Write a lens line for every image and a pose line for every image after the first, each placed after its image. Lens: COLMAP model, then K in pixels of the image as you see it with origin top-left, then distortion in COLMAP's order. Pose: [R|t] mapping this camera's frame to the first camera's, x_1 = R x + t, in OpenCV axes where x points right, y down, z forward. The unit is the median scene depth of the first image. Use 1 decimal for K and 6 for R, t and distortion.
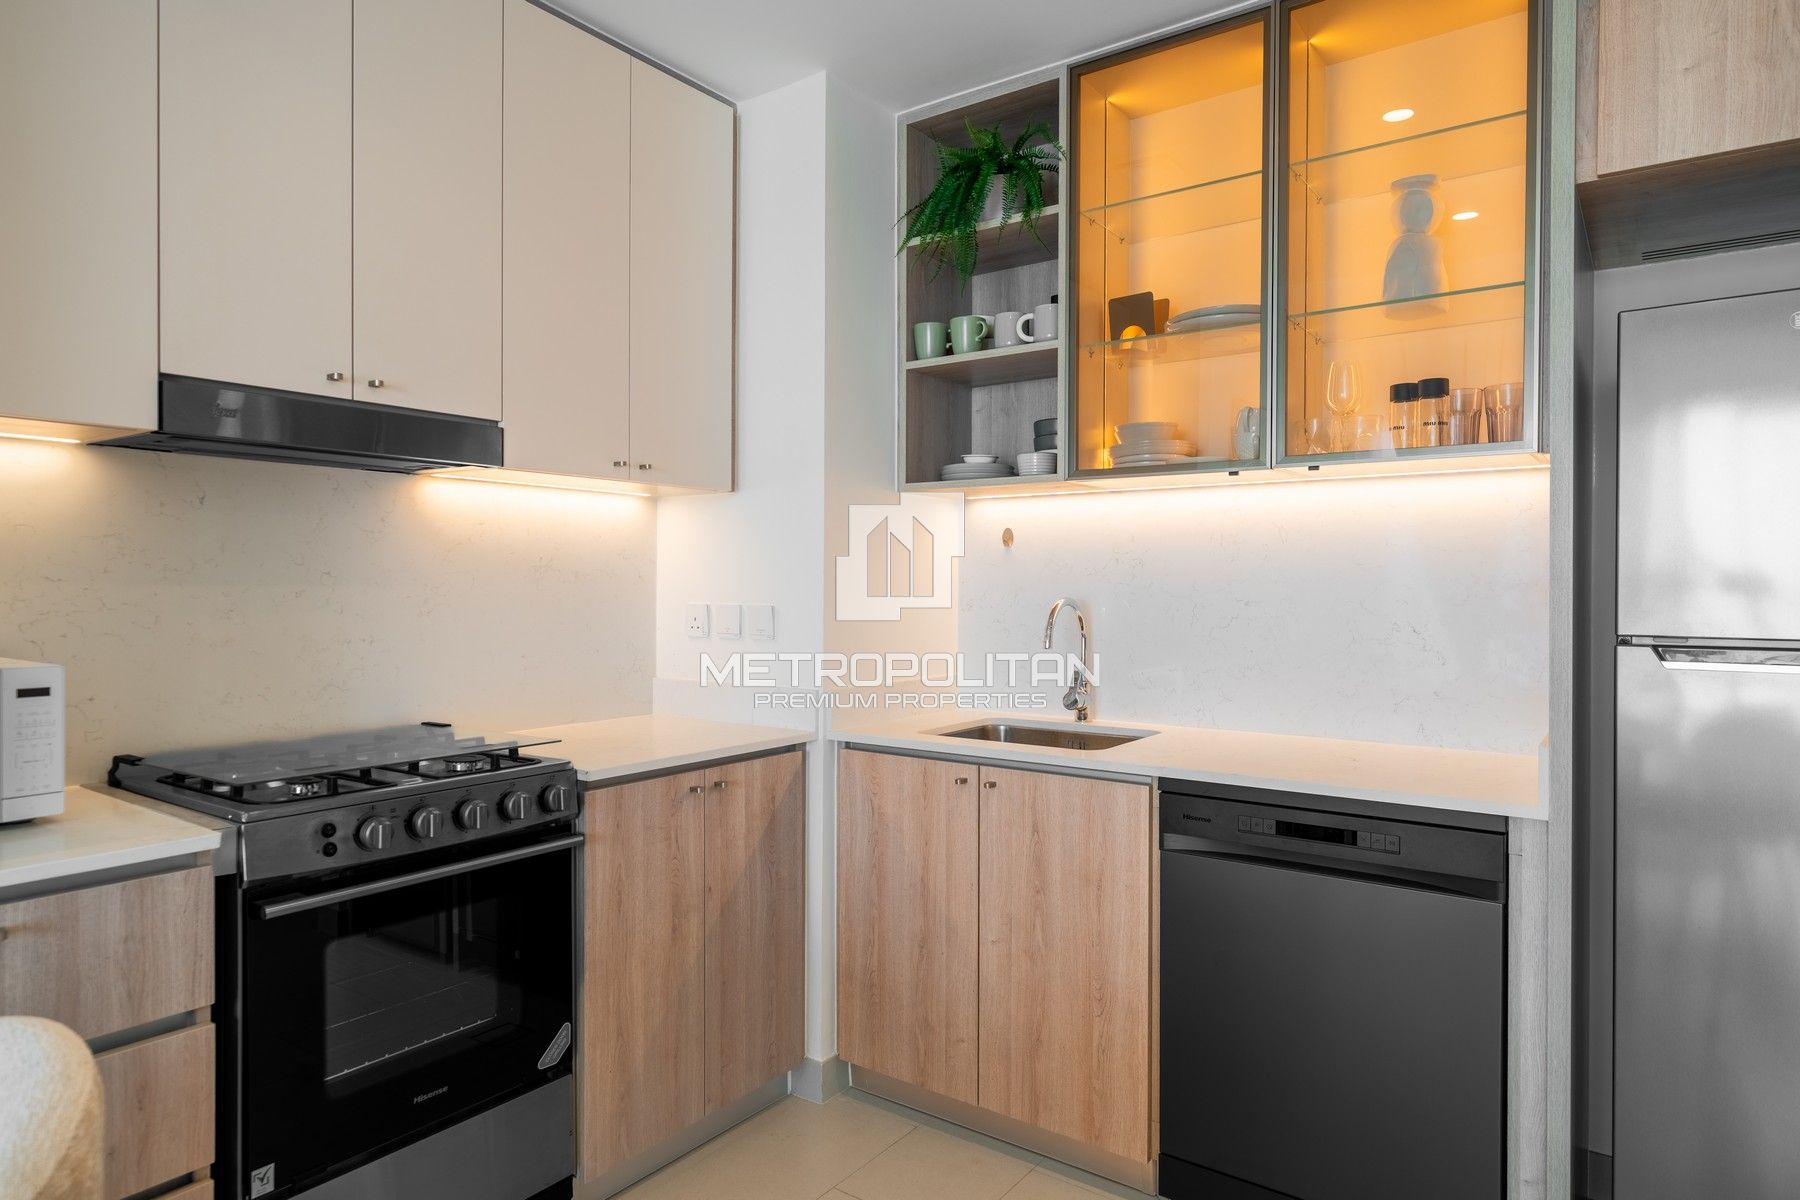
lens RADIAL K [[1055.1, 0, 900.7], [0, 1055.1, 593.1], [0, 0, 1]] dist [-0.000065, 0.002040]
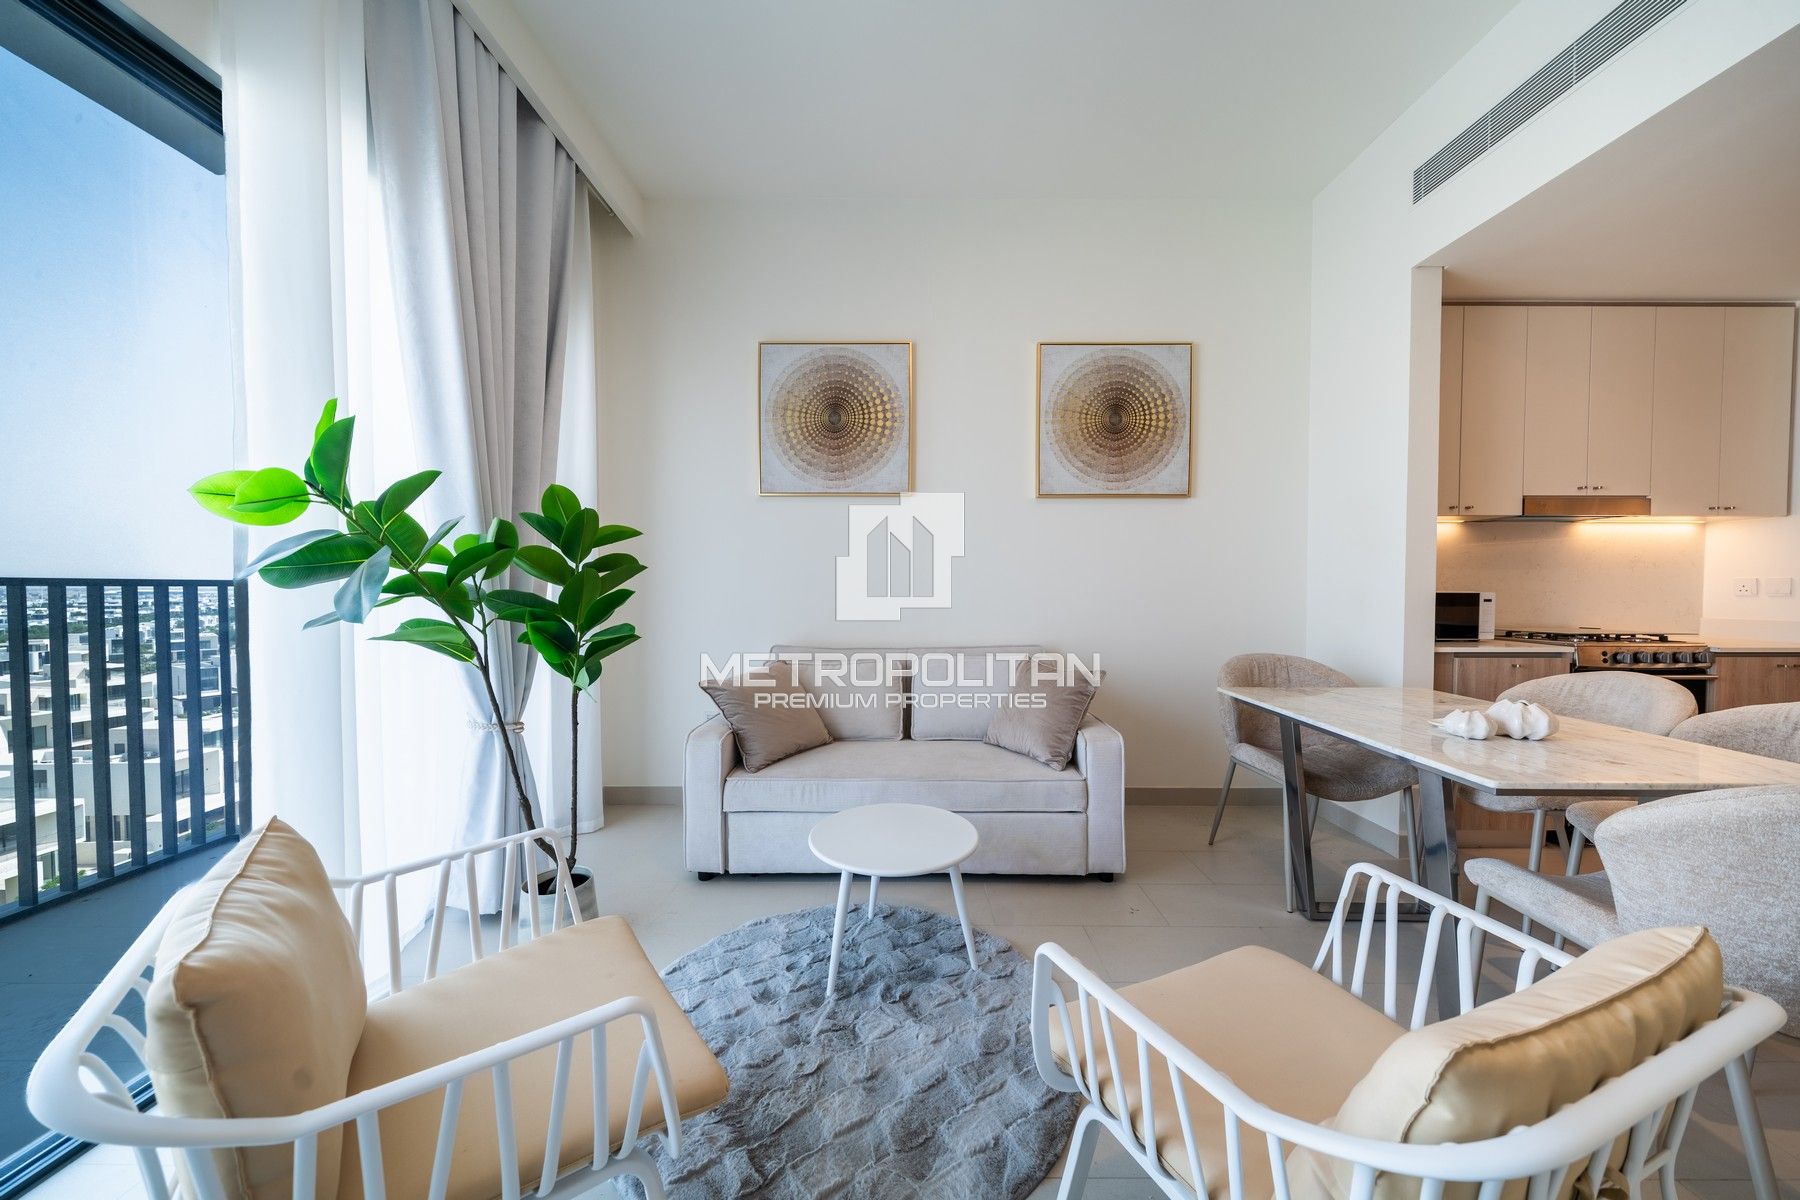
lens RADIAL K [[595.0, 0, 905.1], [0, 595.0, 607.2], [0, 0, 1]] dist [-0.011377, 0.000429]
pose [[0.575743, 0.018957, -0.817411, -0.259686], [-0.003261, 0.999776, 0.020889, 0.057371], [0.817624, -0.009361, 0.575676, -1.039150]]
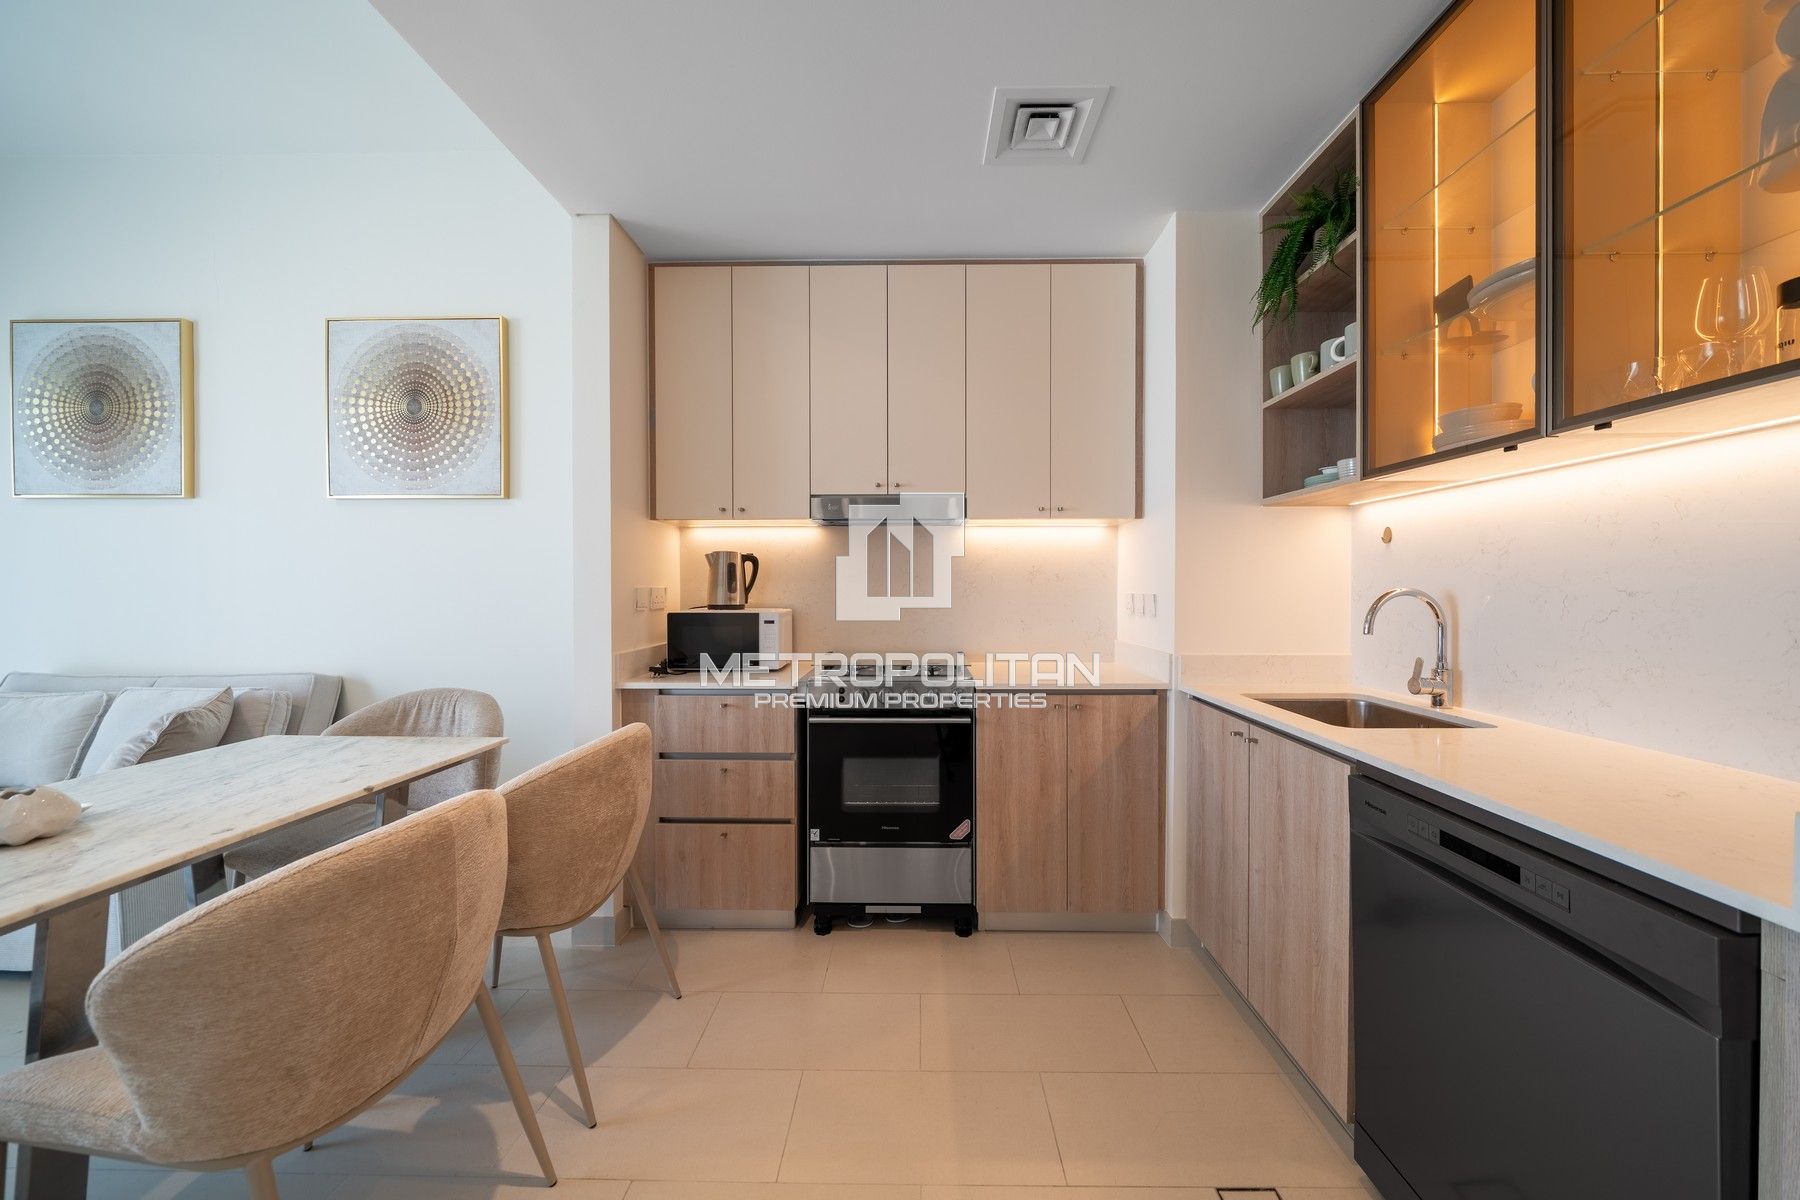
lens RADIAL K [[619.9, 0, 913.9], [0, 619.9, 593.2], [0, 0, 1]] dist [-0.006427, 0.000282]
pose [[0.571521, 0.005225, -0.820571, 0.464095], [-0.002612, 0.999986, 0.004549, 0.009438], [0.820583, -0.000457, 0.571527, 0.282249]]
